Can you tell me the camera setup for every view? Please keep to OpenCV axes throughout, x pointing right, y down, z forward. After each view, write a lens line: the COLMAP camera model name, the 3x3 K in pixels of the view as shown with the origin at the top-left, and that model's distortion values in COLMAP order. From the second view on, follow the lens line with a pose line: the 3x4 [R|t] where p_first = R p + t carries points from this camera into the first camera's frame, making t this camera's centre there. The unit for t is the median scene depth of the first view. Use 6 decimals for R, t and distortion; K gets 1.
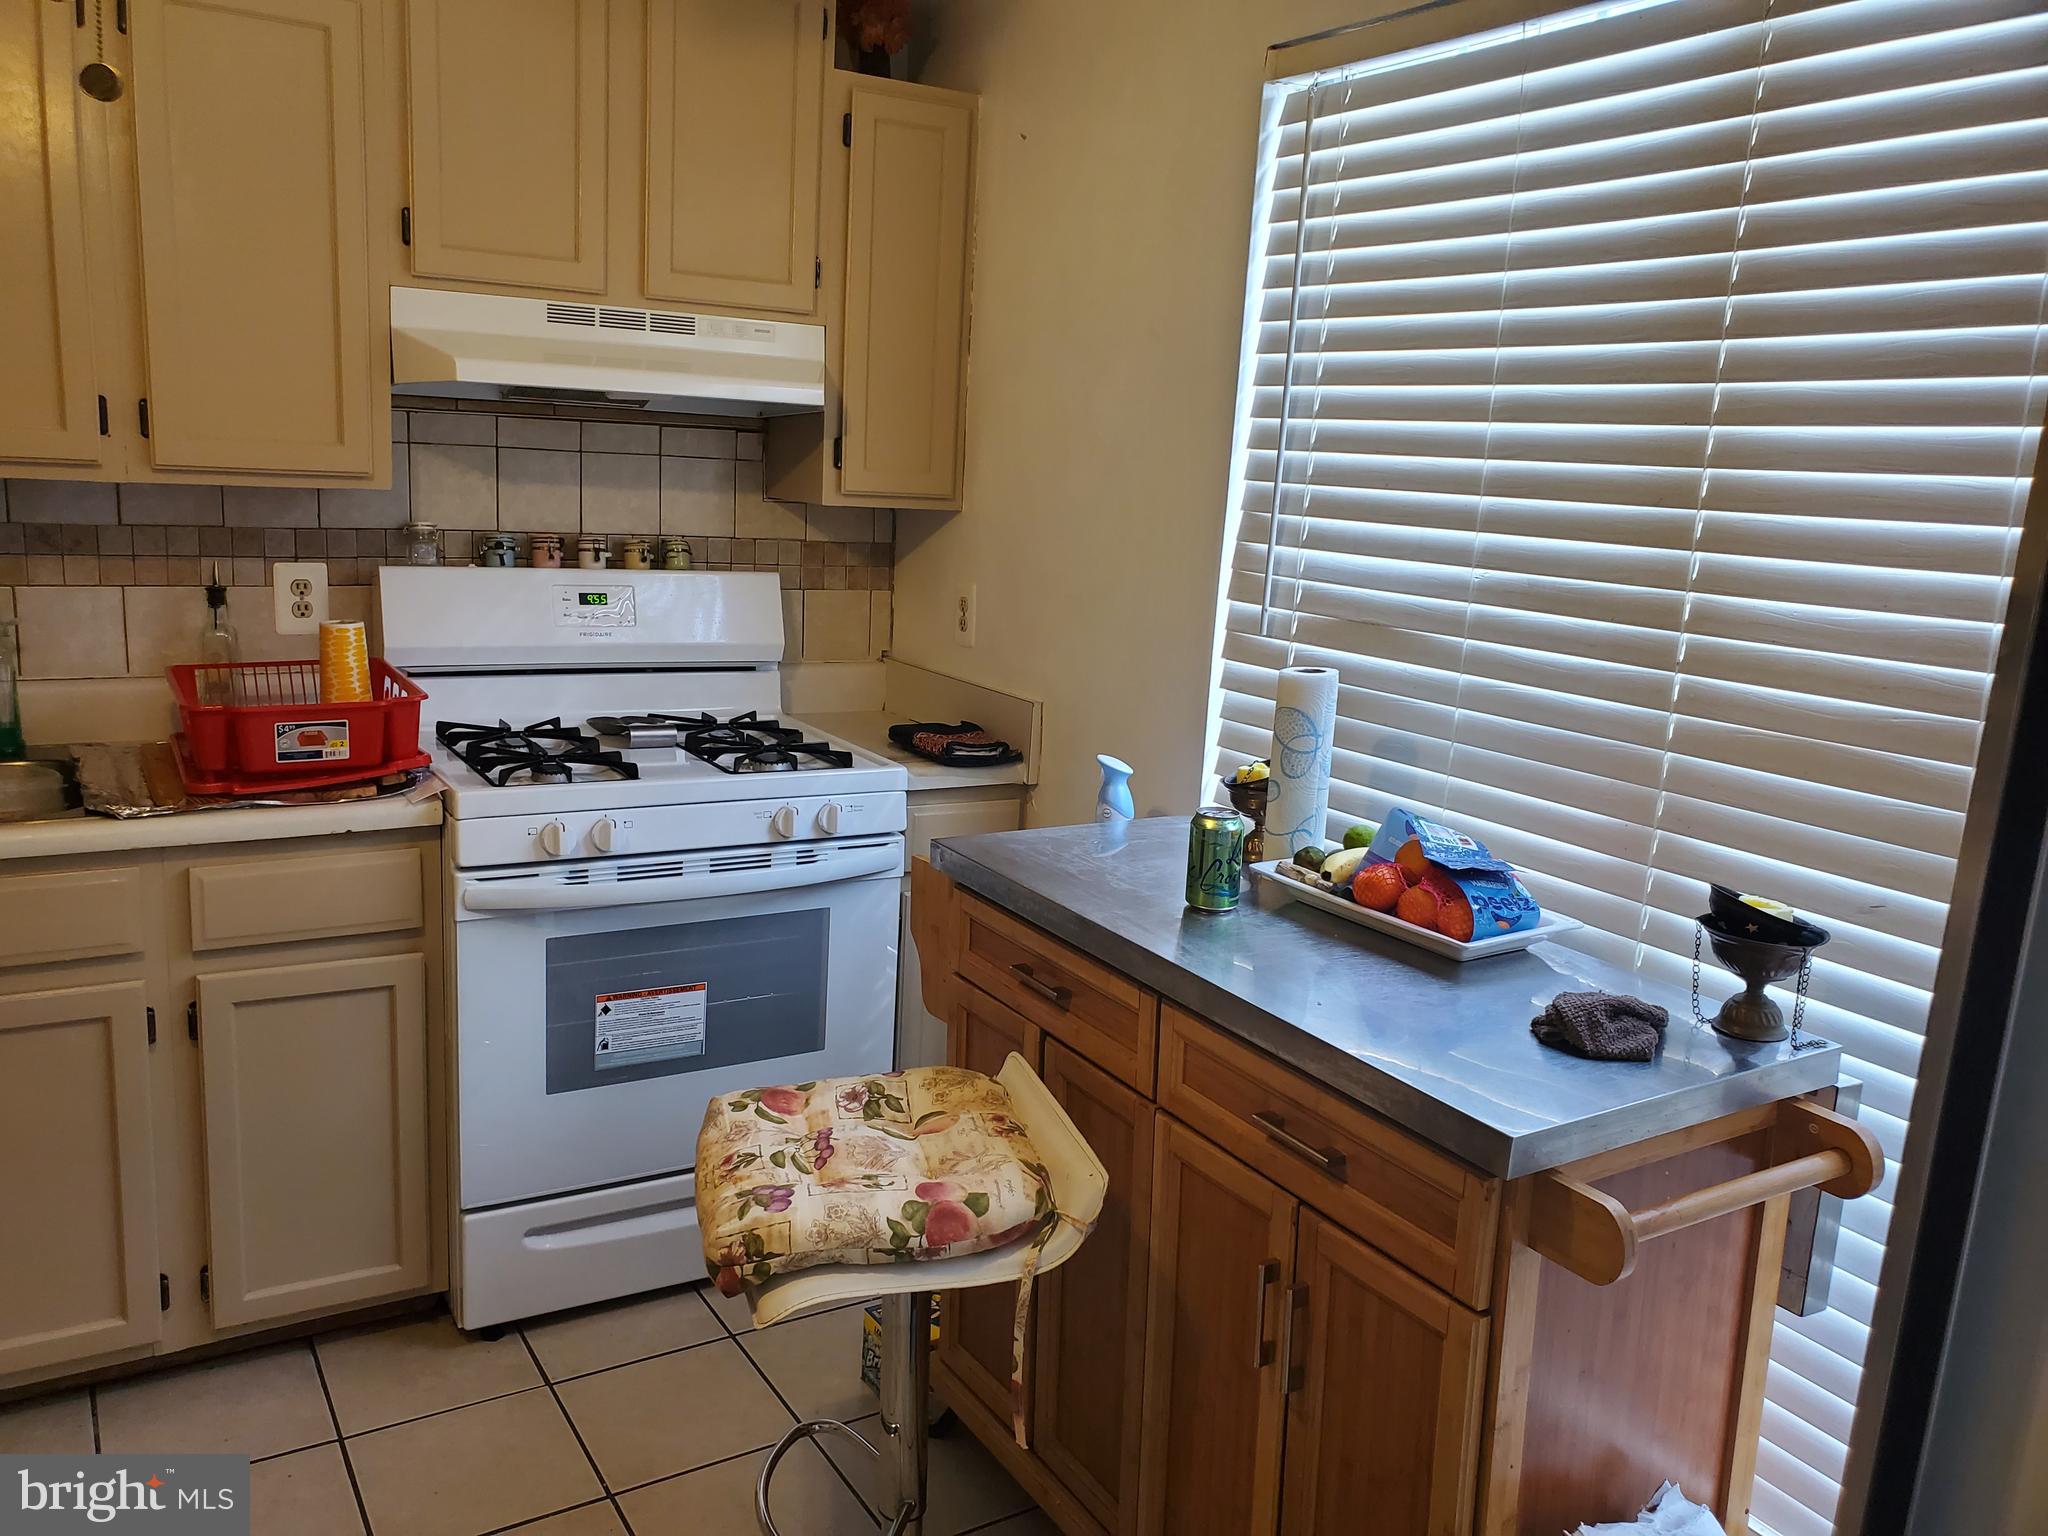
lens RADIAL K [[1580.9, 0, 985.9], [0, 1580.9, 779.4], [0, 0, 1]] dist [0.062815, -0.149073]
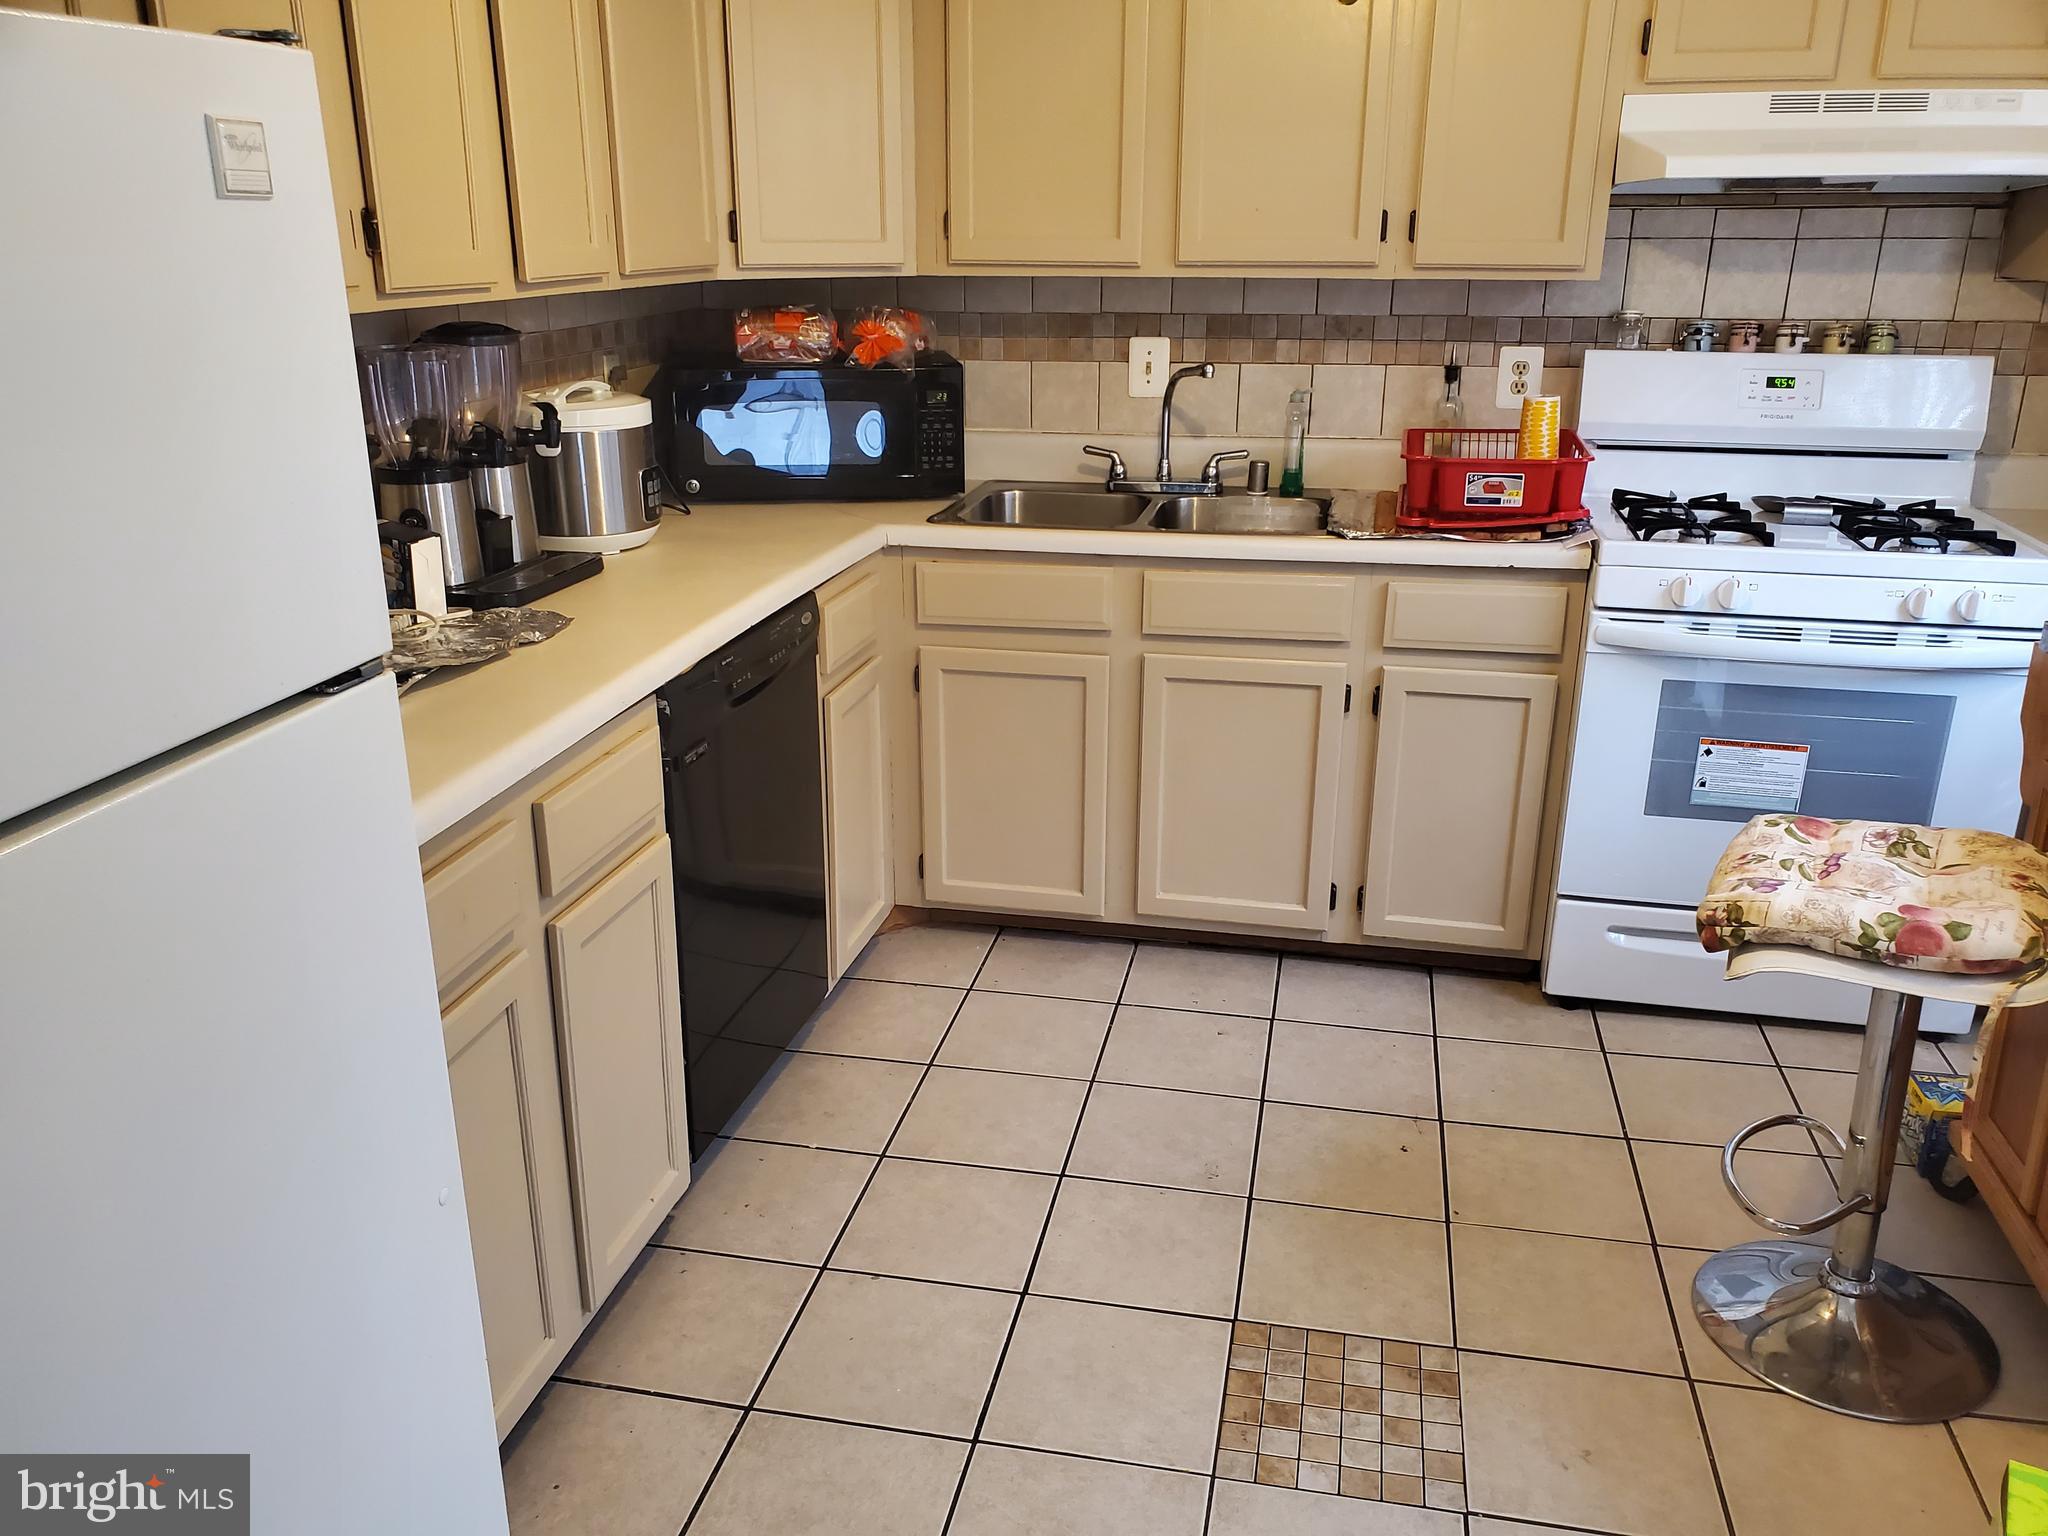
lens RADIAL K [[1614.4, 0, 1017.9], [0, 1614.4, 793.1], [0, 0, 1]] dist [-0.044282, 0.083165]
pose [[0.730945, 0.180945, -0.658011, 0.155274], [-0.100887, 0.982265, 0.158041, 0.043089], [0.674938, -0.049135, 0.736237, -0.165411]]
